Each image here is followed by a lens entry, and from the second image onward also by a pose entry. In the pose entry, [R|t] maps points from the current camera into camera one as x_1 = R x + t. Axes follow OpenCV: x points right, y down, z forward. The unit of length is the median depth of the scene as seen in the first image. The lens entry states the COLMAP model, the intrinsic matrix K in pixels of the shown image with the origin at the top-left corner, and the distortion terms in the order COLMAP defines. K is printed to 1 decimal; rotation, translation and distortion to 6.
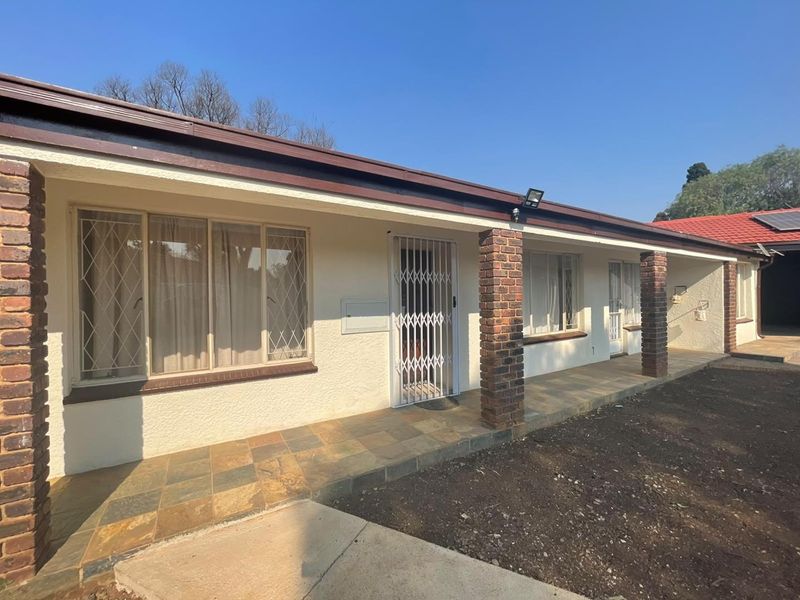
lens RADIAL K [[327.9, 0, 398.5], [0, 327.9, 298.4], [0, 0, 1]] dist [-0.001413, 0.000202]
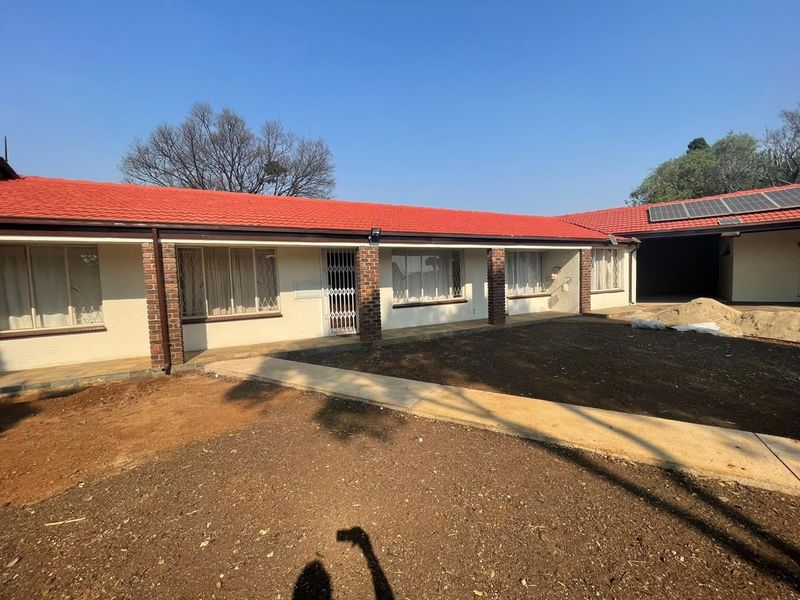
lens RADIAL K [[327.9, 0, 398.1], [0, 327.9, 299.7], [0, 0, 1]] dist [-0.001413, 0.000202]
pose [[0.996573, -0.016136, -0.081133, 0.649980], [0.021213, 0.997844, 0.062113, 0.000093], [0.079956, -0.063622, 0.994766, -1.001104]]
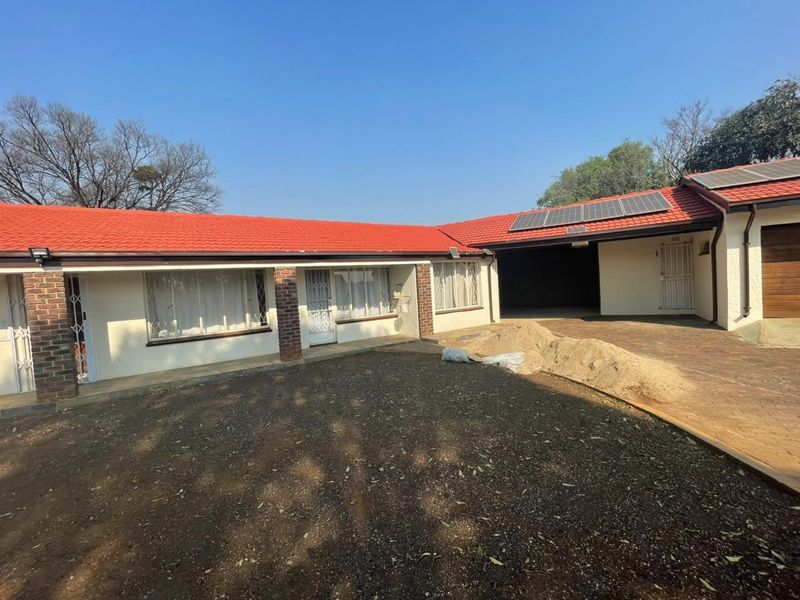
lens RADIAL K [[327.9, 0, 397.7], [0, 327.9, 298.9], [0, 0, 1]] dist [-0.001413, 0.000202]
pose [[0.998907, -0.046682, 0.002538, 1.865145], [0.046552, 0.998194, 0.037956, -0.064737], [-0.004306, -0.037796, 0.999276, -0.487887]]
